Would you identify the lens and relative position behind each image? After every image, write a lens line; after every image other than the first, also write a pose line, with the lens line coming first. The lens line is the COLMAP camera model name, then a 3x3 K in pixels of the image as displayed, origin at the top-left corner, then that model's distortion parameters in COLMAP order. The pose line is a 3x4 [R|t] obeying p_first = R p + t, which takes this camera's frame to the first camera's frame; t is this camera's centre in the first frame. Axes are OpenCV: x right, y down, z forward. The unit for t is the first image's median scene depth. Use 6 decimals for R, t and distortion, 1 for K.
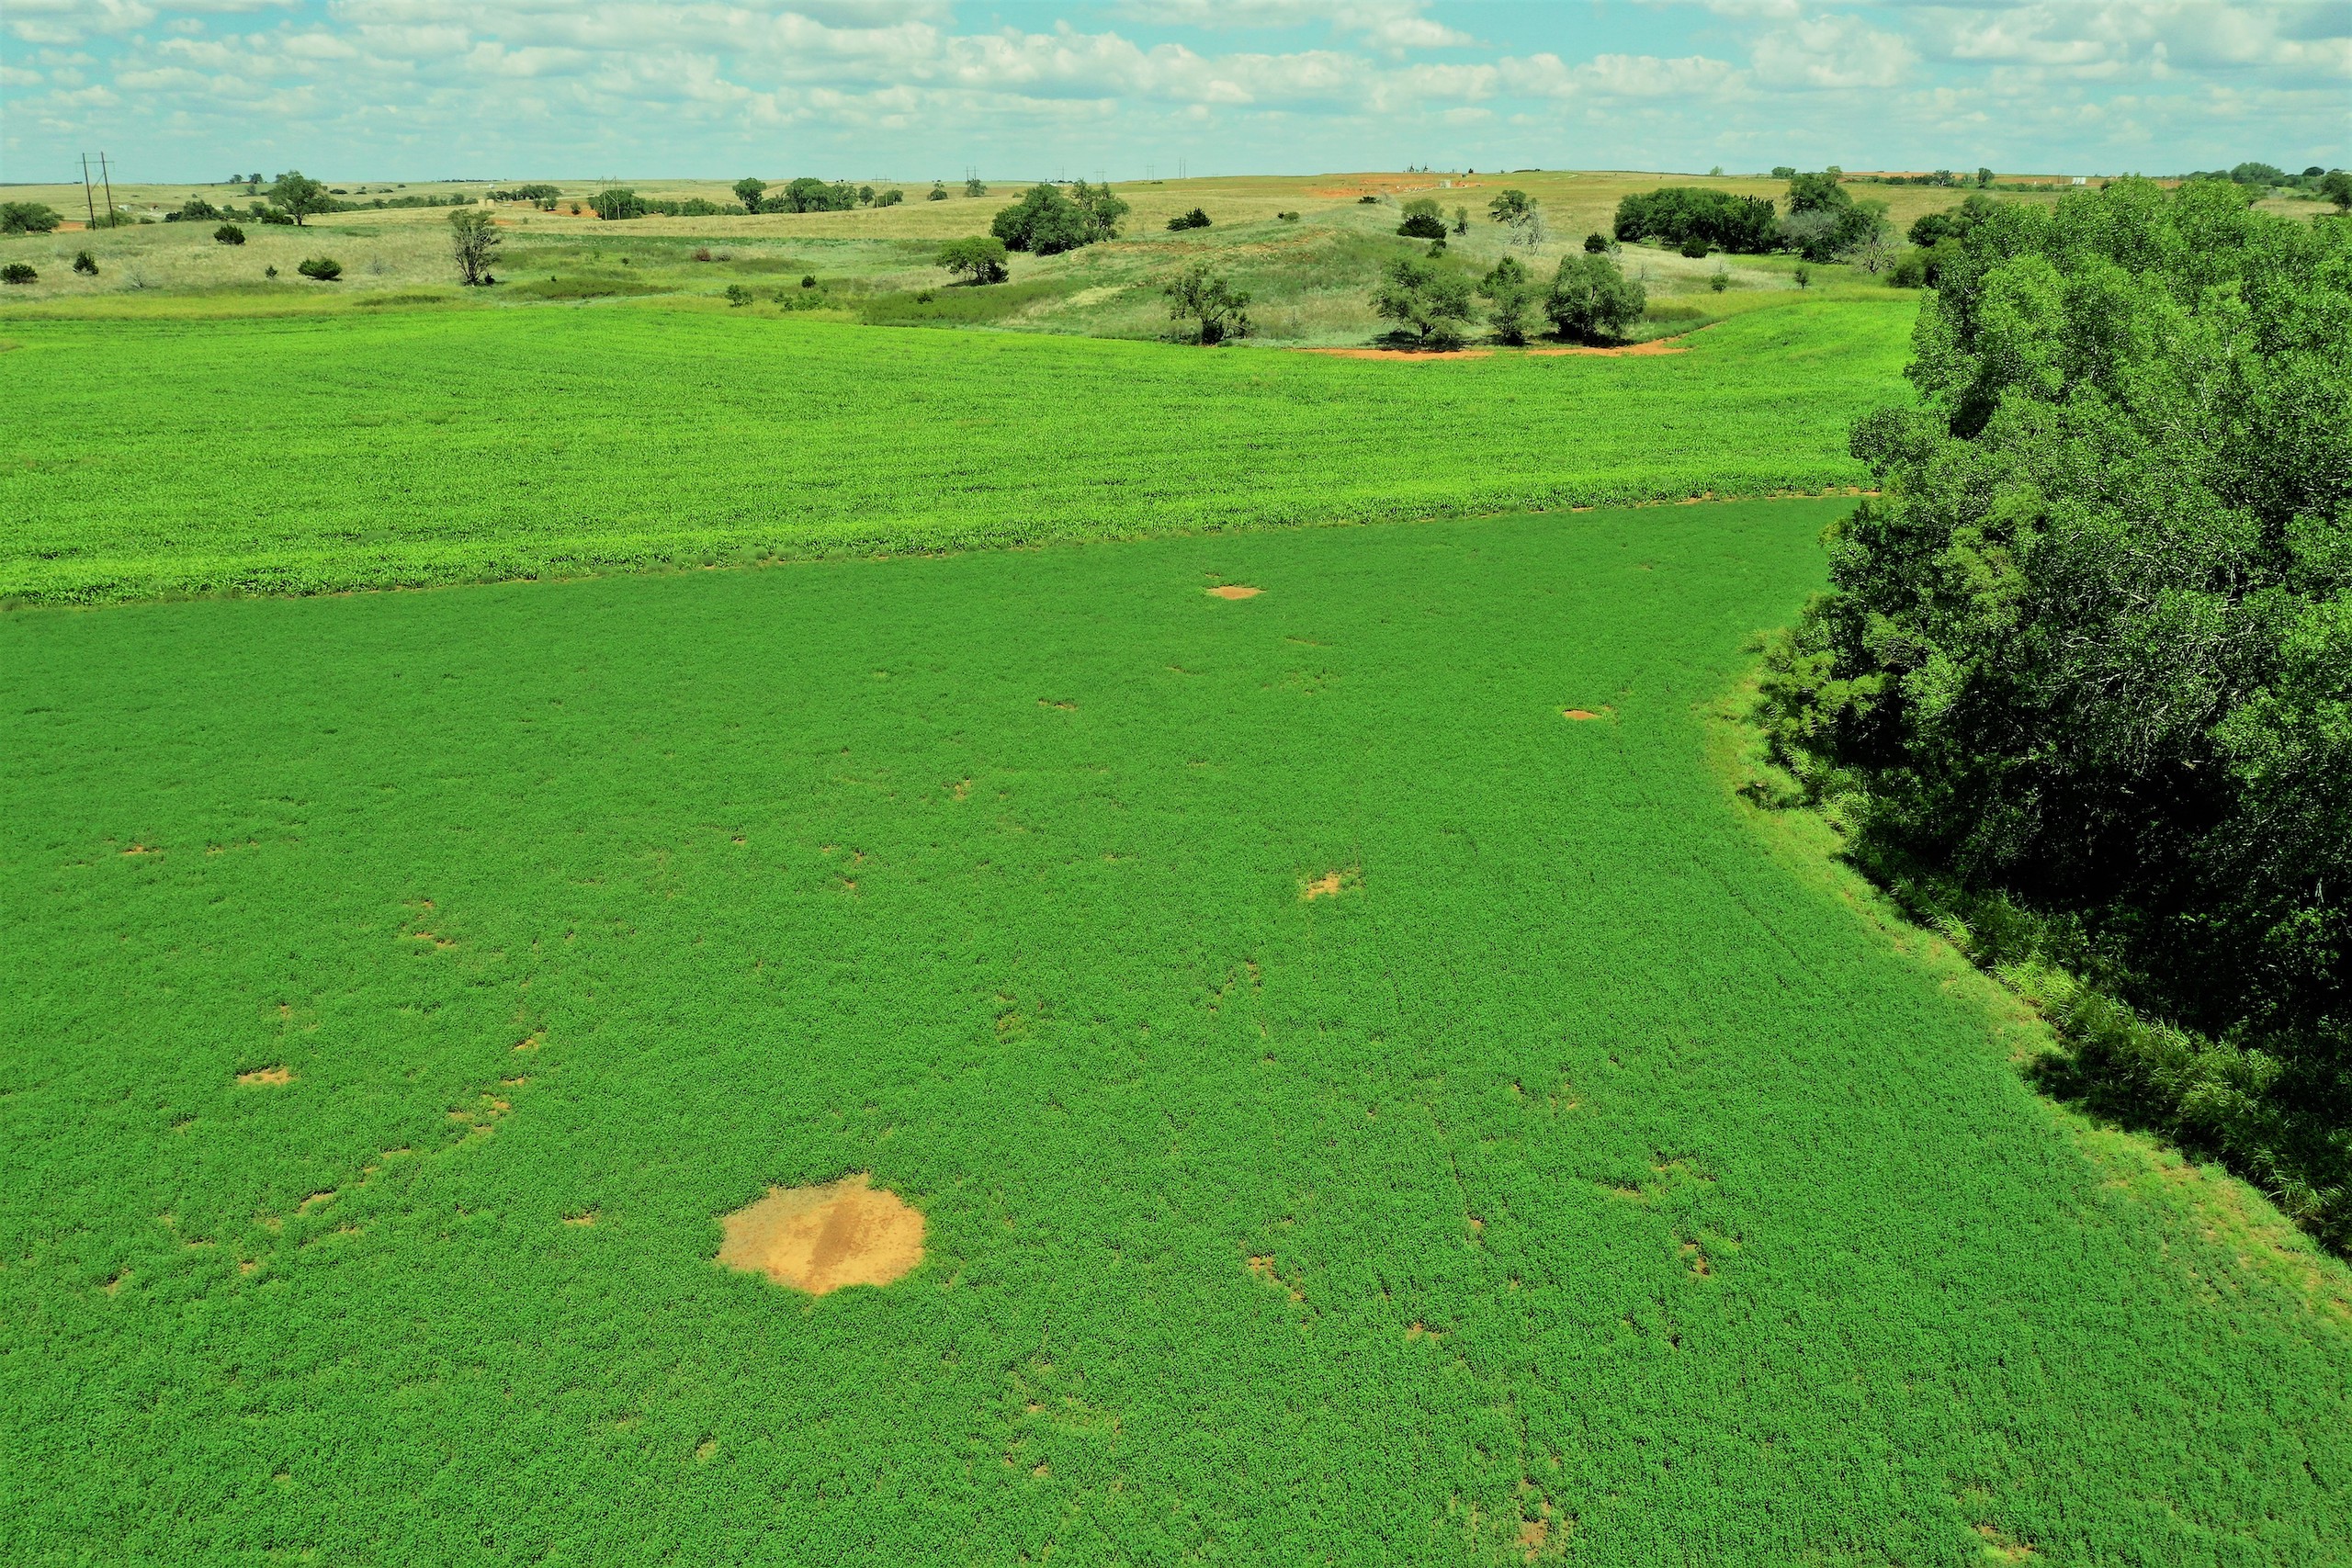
lens RADIAL K [[1840.5, 0, 1176.0], [0, 1840.5, 784.0], [0, 0, 1]] dist [-0.010562, 0.000384]
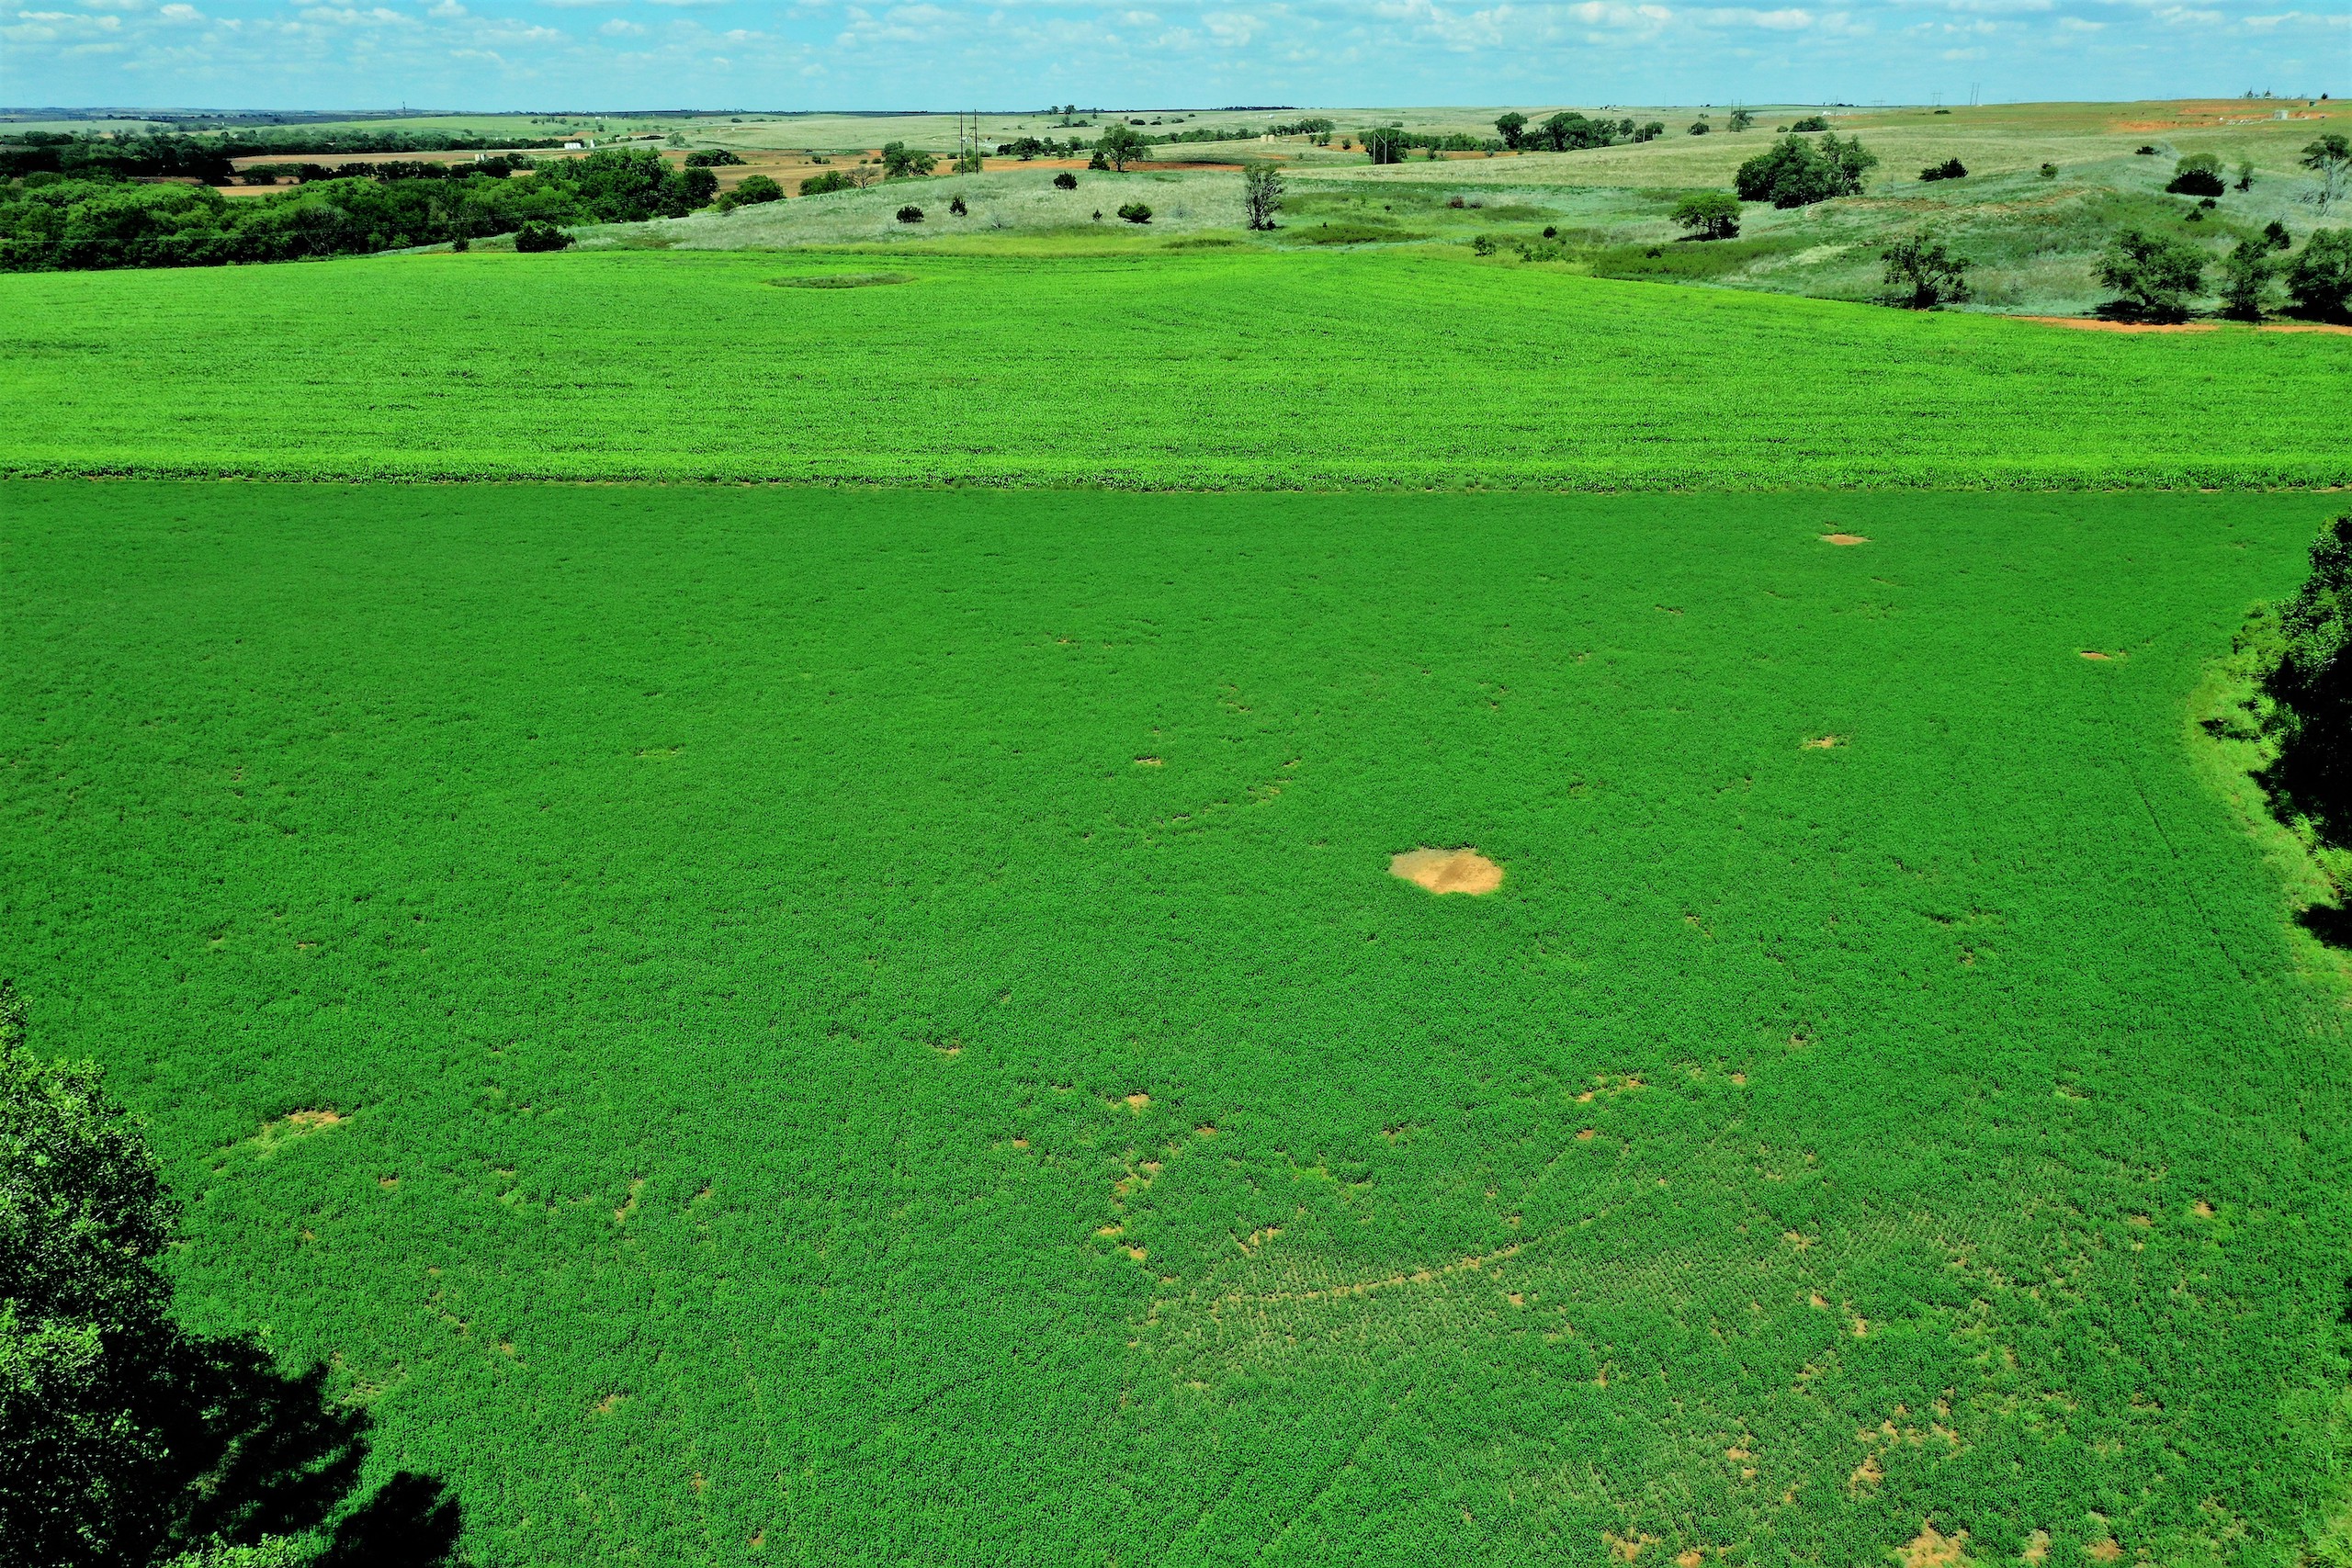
lens RADIAL K [[1837.2, 0, 1177.1], [0, 1837.2, 789.2], [0, 0, 1]] dist [-0.012765, 0.001318]
pose [[0.925713, 0.123728, -0.357417, 0.032546], [-0.109080, 0.992163, 0.060941, 0.014607], [0.362156, -0.017427, 0.931954, -0.126413]]
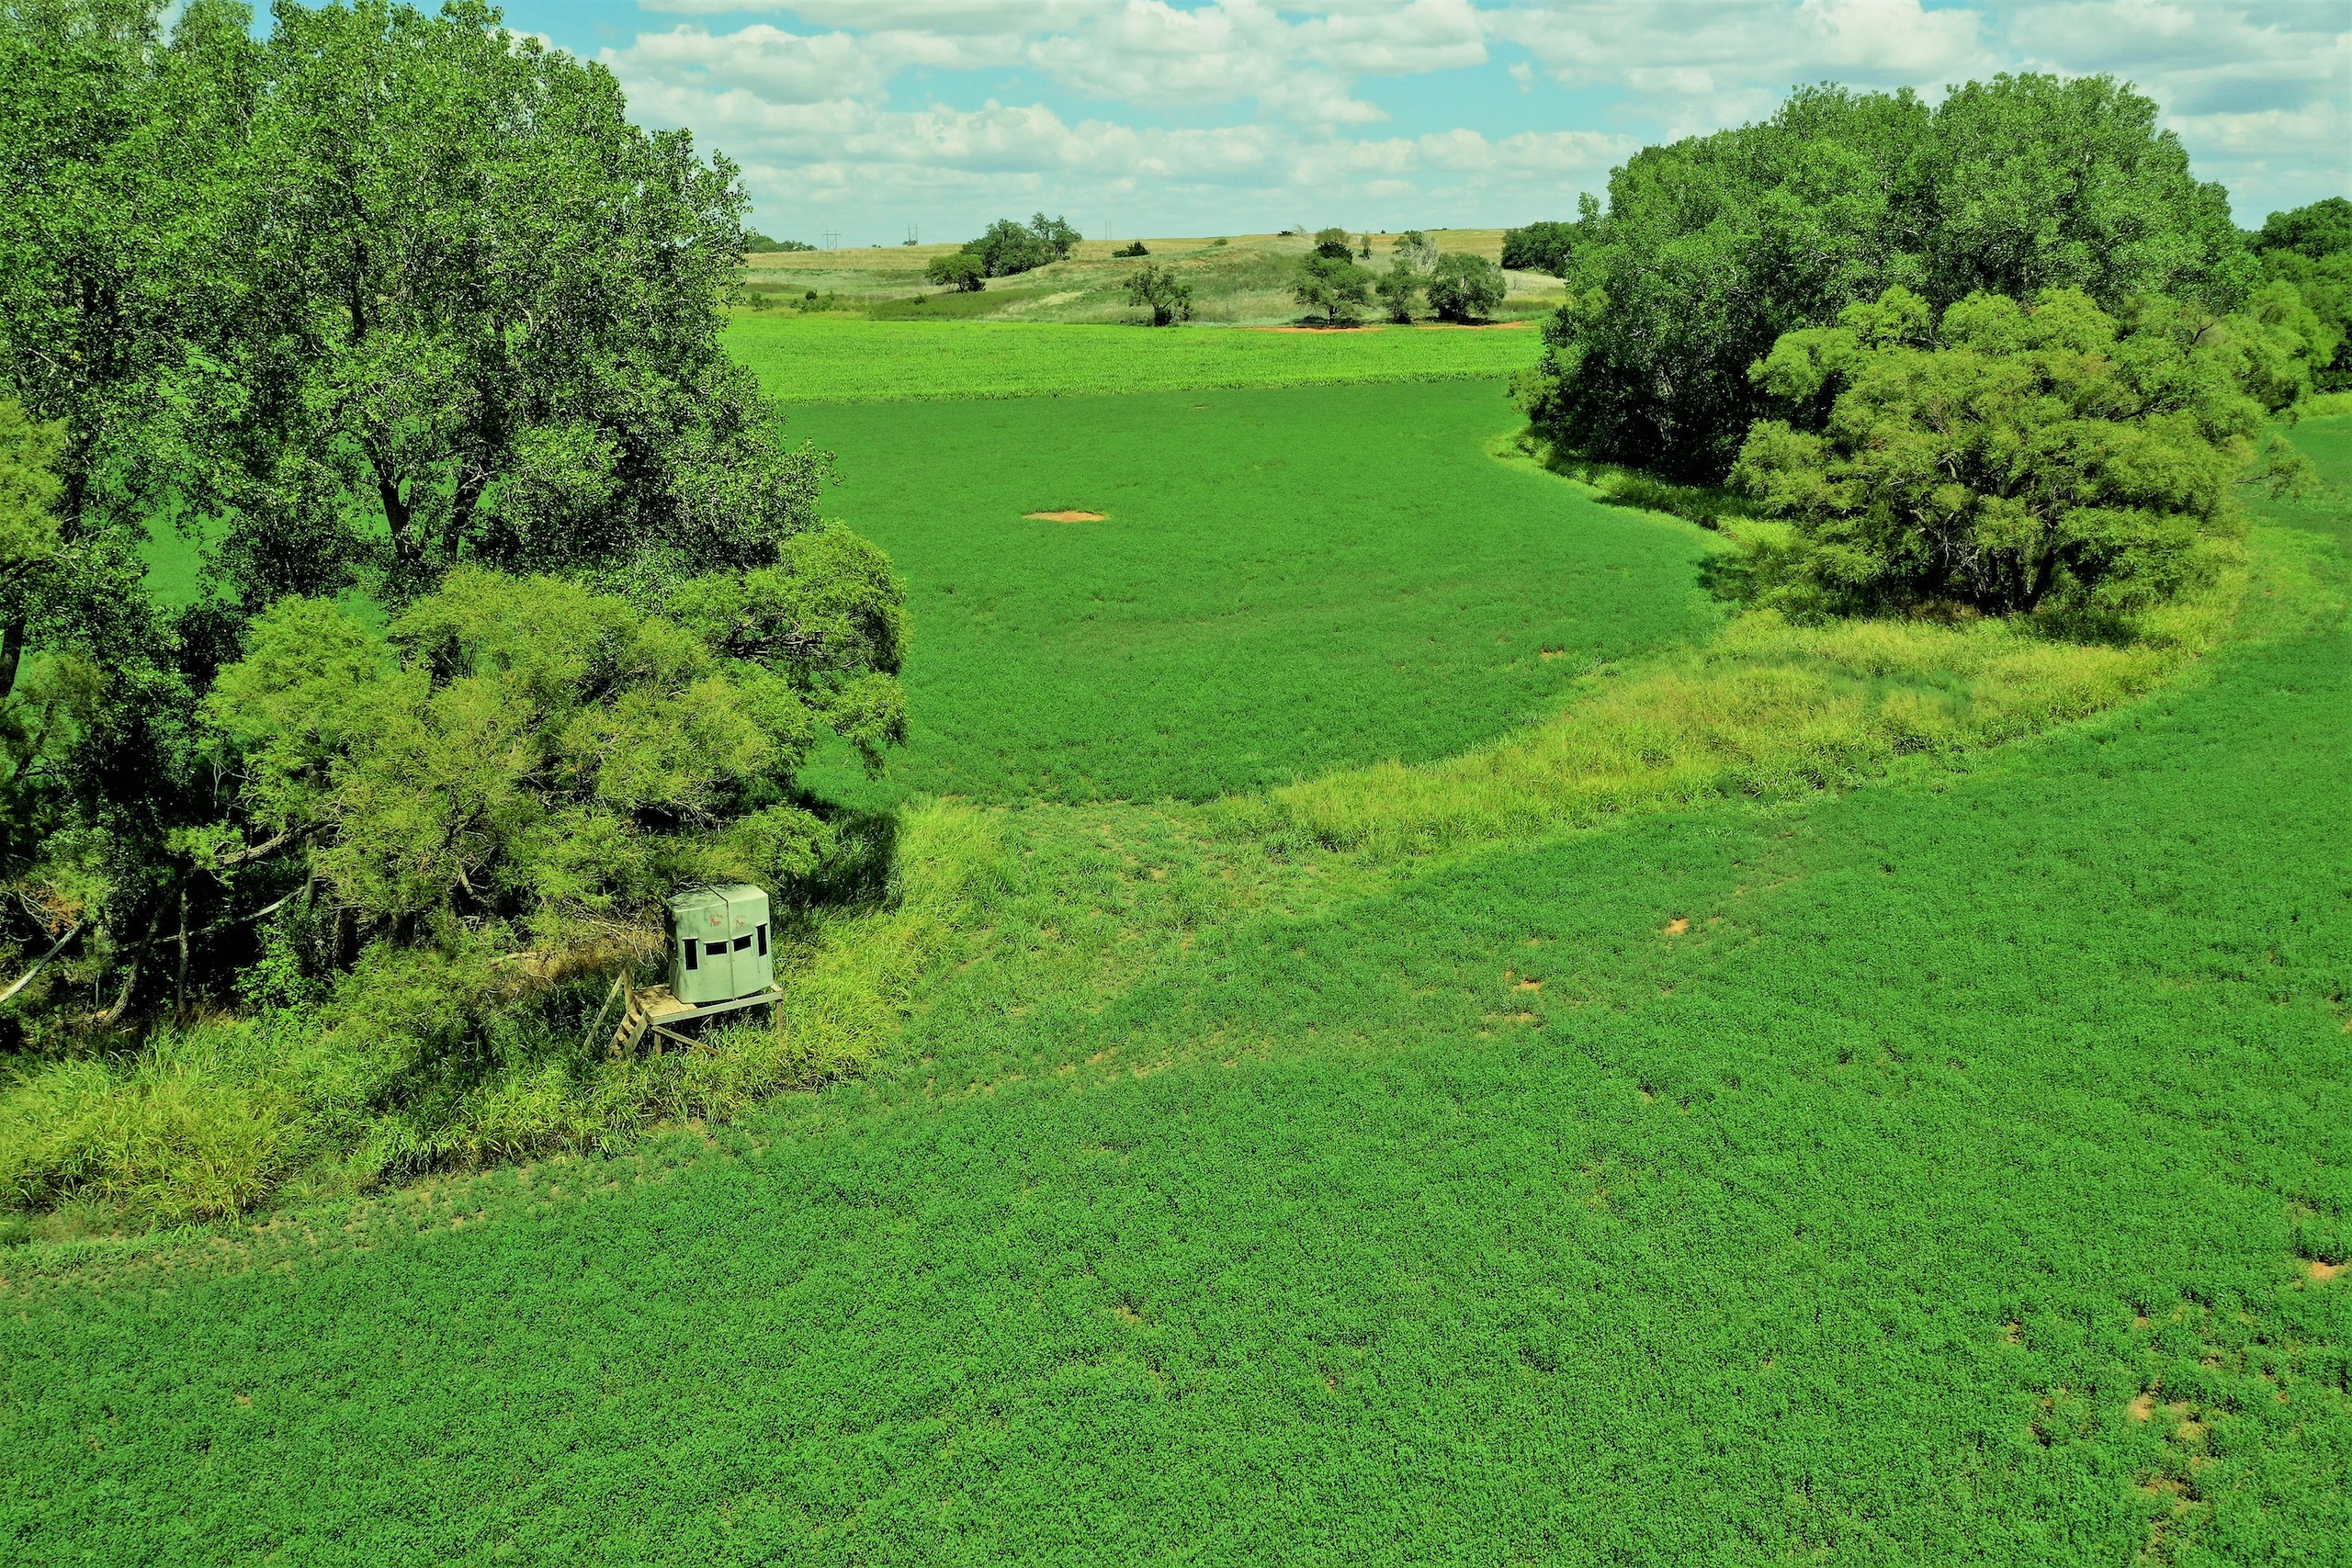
lens RADIAL K [[1841.0, 0, 1172.6], [0, 1841.0, 789.7], [0, 0, 1]] dist [-0.010078, 0.001943]
pose [[0.999216, -0.013156, 0.037353, -0.024160], [0.014377, 0.999365, -0.032602, 0.114714], [-0.036901, 0.033113, 0.998770, -0.233748]]
